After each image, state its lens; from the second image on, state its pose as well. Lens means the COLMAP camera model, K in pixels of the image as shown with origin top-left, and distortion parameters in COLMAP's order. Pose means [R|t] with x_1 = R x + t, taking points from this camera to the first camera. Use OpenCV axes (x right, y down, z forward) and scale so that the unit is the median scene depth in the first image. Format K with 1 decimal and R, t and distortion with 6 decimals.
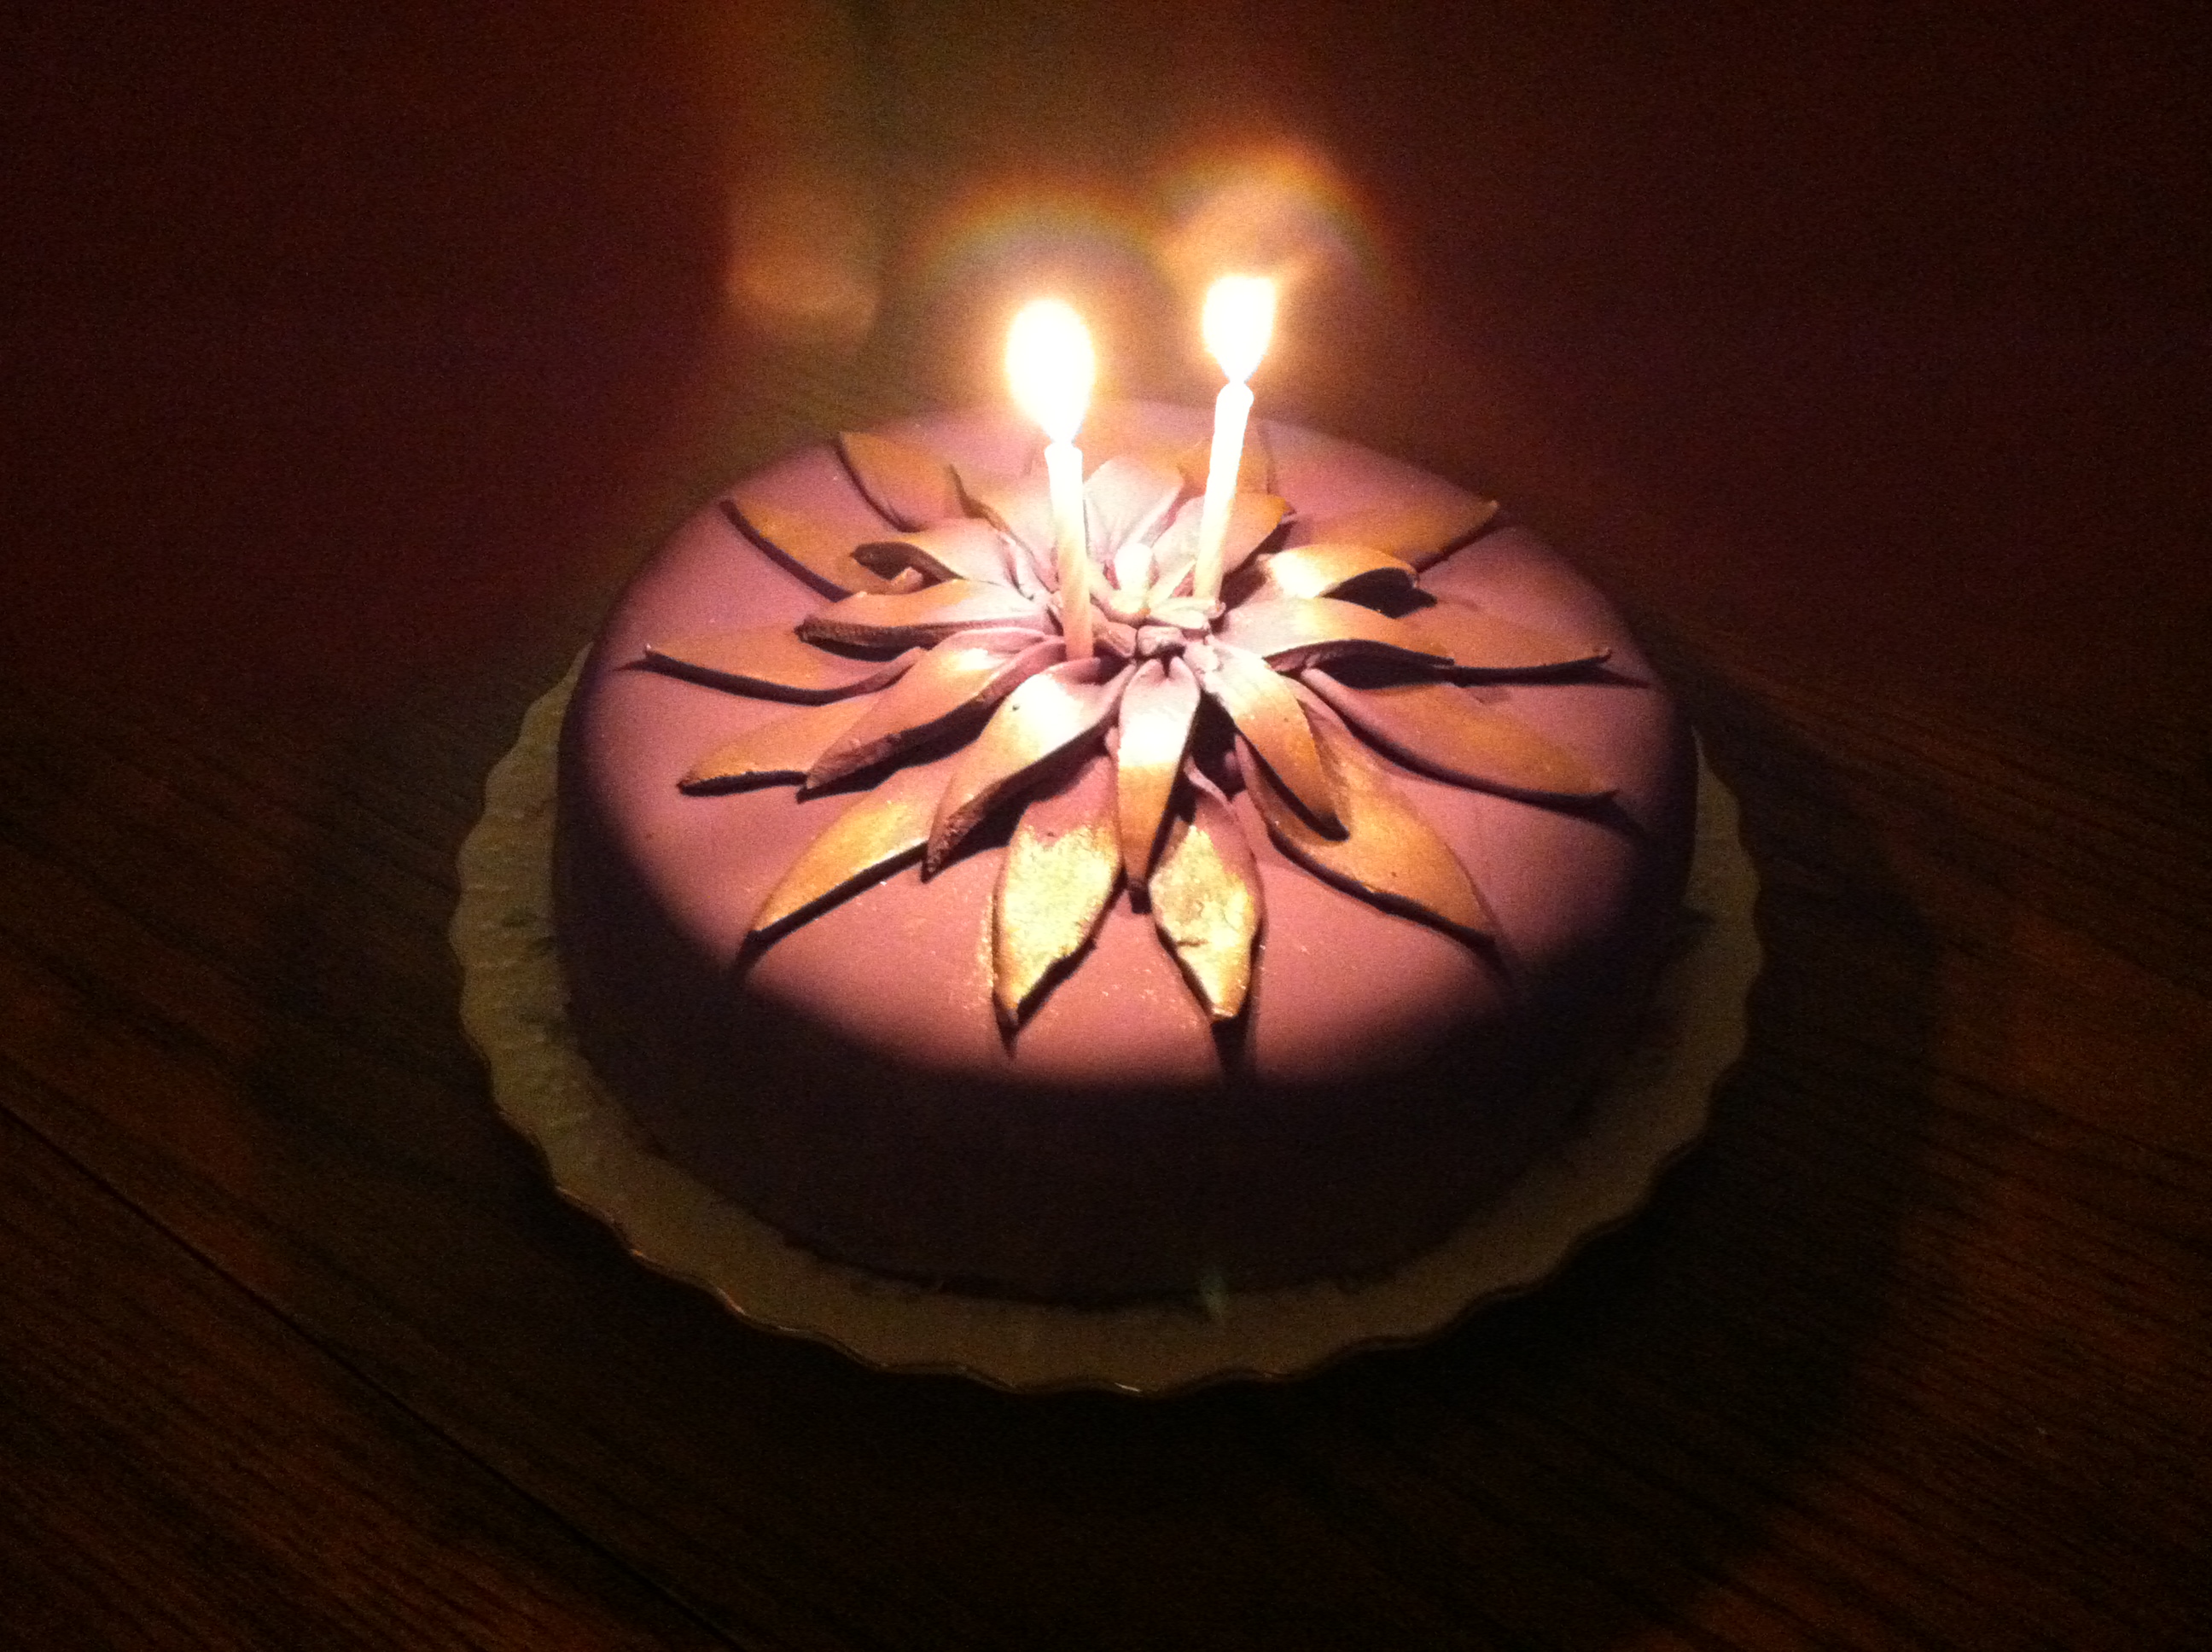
lens RADIAL K [[1779.9, 0, 1106.0], [0, 1779.9, 826.0], [0, 0, 1]] dist [-0.078968, -0.008092]
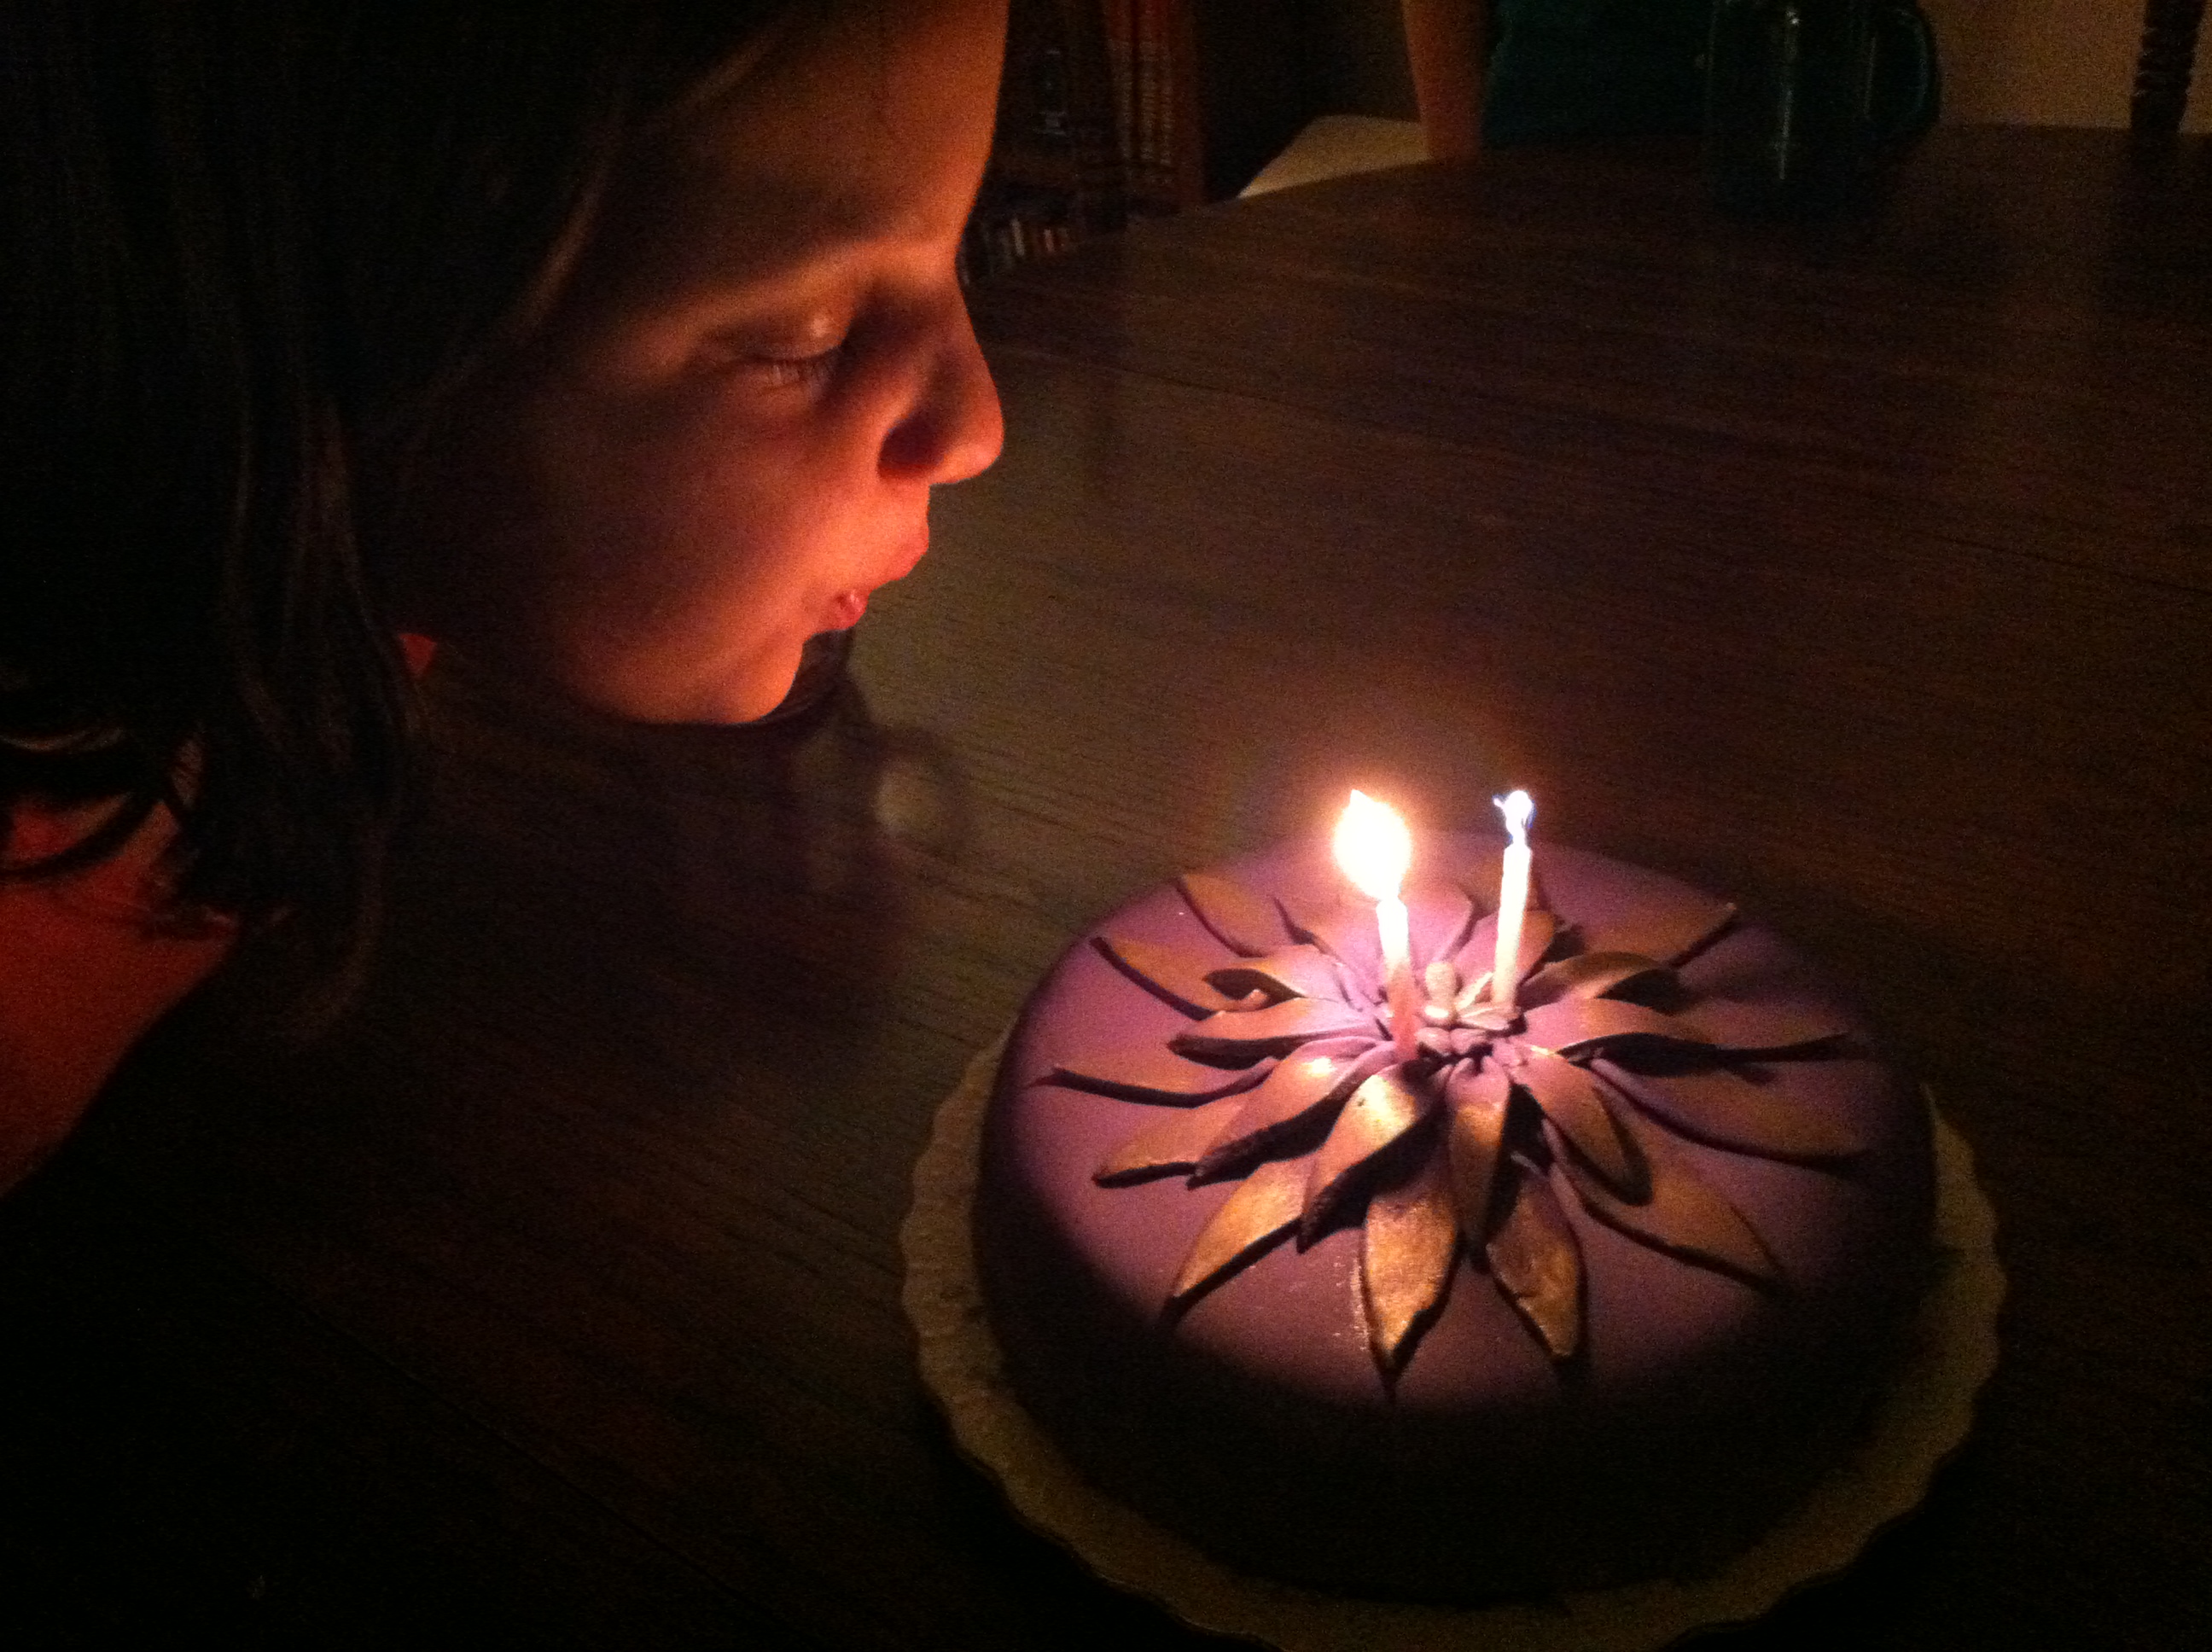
lens RADIAL K [[1779.9, 0, 1106.0], [0, 1779.9, 826.0], [0, 0, 1]] dist [-0.078968, -0.008092]
pose [[0.993286, -0.054376, -0.102106, -0.088288], [0.033672, 0.980323, -0.194509, -0.021646], [0.110673, 0.189765, 0.975572, -0.249081]]
